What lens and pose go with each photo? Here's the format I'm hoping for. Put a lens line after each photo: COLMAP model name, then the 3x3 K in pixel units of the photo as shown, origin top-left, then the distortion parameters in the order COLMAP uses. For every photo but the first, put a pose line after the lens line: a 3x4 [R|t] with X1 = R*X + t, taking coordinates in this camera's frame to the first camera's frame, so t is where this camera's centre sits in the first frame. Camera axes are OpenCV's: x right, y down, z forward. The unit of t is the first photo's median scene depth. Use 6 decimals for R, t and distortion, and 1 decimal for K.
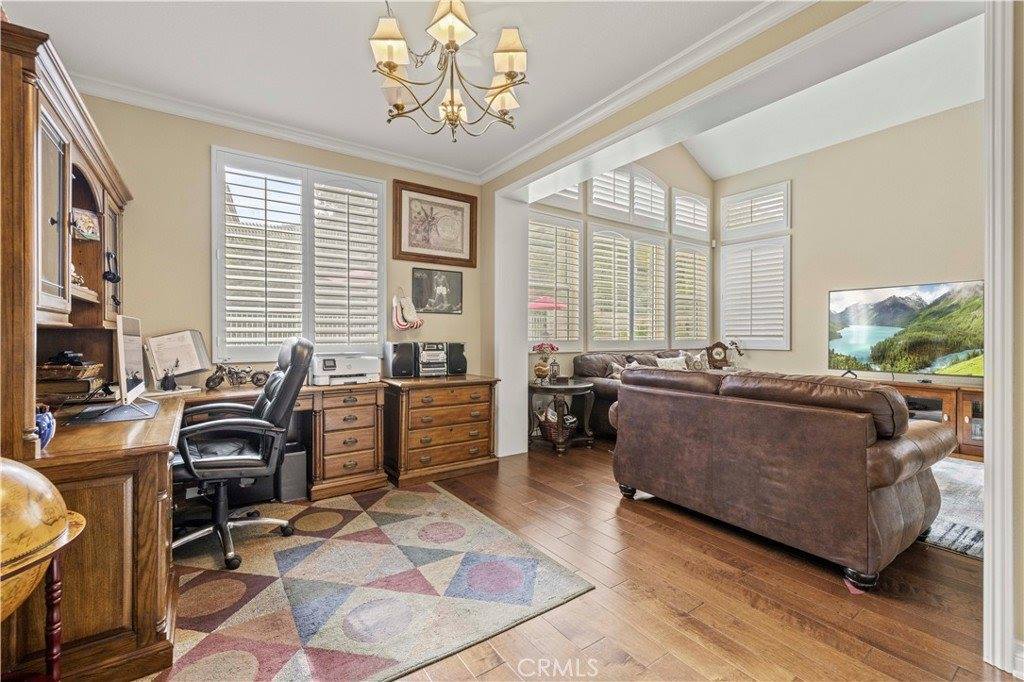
lens RADIAL K [[433.0, 0, 504.0], [0, 433.0, 334.0], [0, 0, 1]] dist [-0.000234, 0.001115]
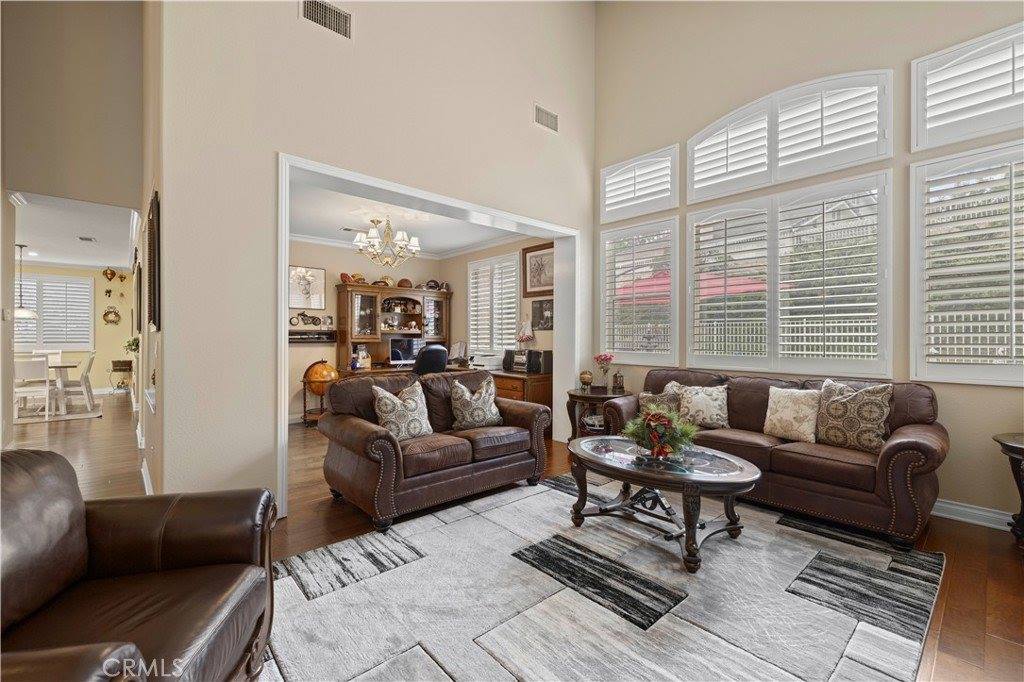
lens RADIAL K [[433.0, 0, 510.7], [0, 433.0, 339.7], [0, 0, 1]] dist [-0.000234, 0.001115]
pose [[0.122579, 0.003429, -0.992453, 1.262109], [-0.001293, 0.999994, 0.003295, -0.020826], [0.992458, 0.000879, 0.122582, 0.710912]]
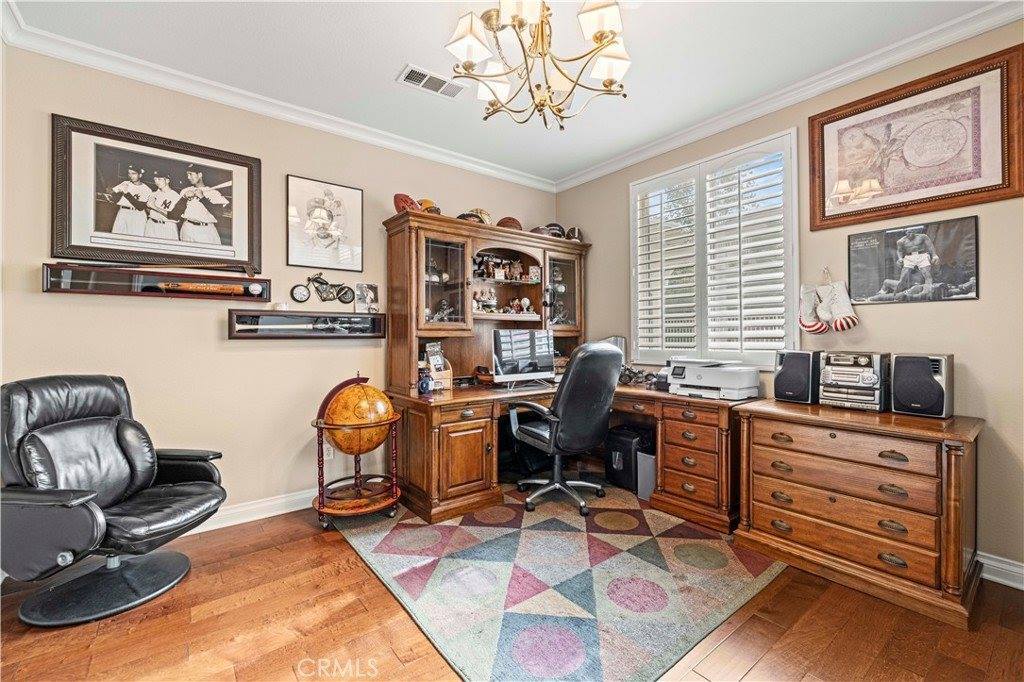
lens RADIAL K [[433.0, 0, 506.2], [0, 433.0, 331.5], [0, 0, 1]] dist [-0.000234, 0.001115]
pose [[0.055262, -0.014378, -0.998368, 0.387329], [0.005302, 0.999886, -0.014106, -0.004448], [0.998458, -0.004514, 0.055332, 0.441752]]
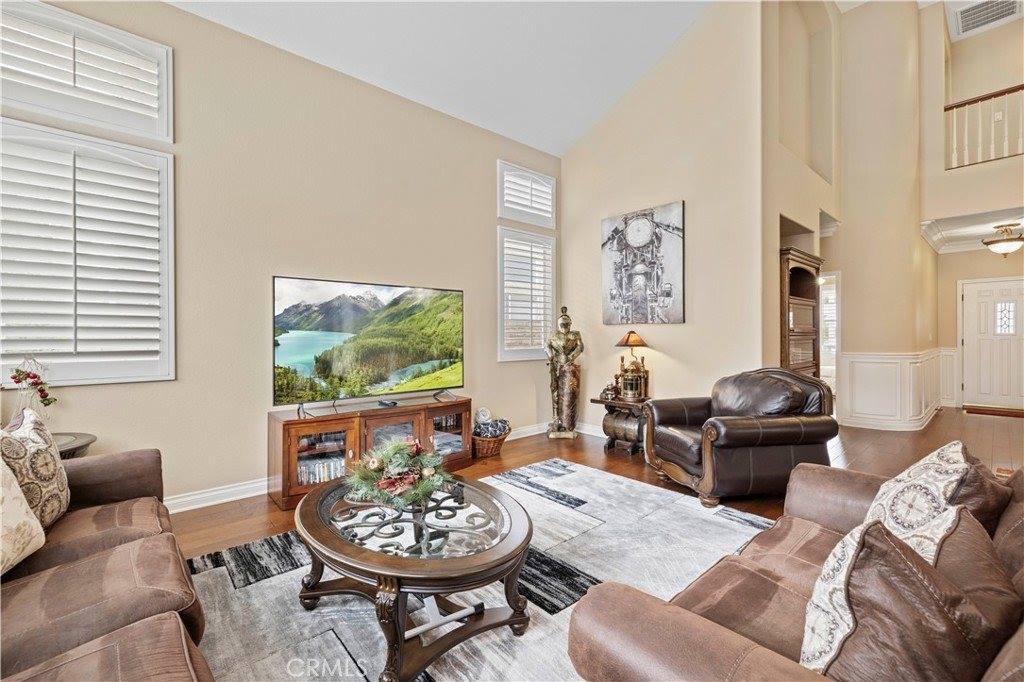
lens RADIAL K [[433.0, 0, 513.6], [0, 433.0, 331.6], [0, 0, 1]] dist [-0.000234, 0.001115]
pose [[-0.117744, 0.002251, 0.993041, 0.149077], [0.002389, 0.999995, -0.001983, -0.023986], [-0.993041, 0.002139, -0.117749, 0.958550]]
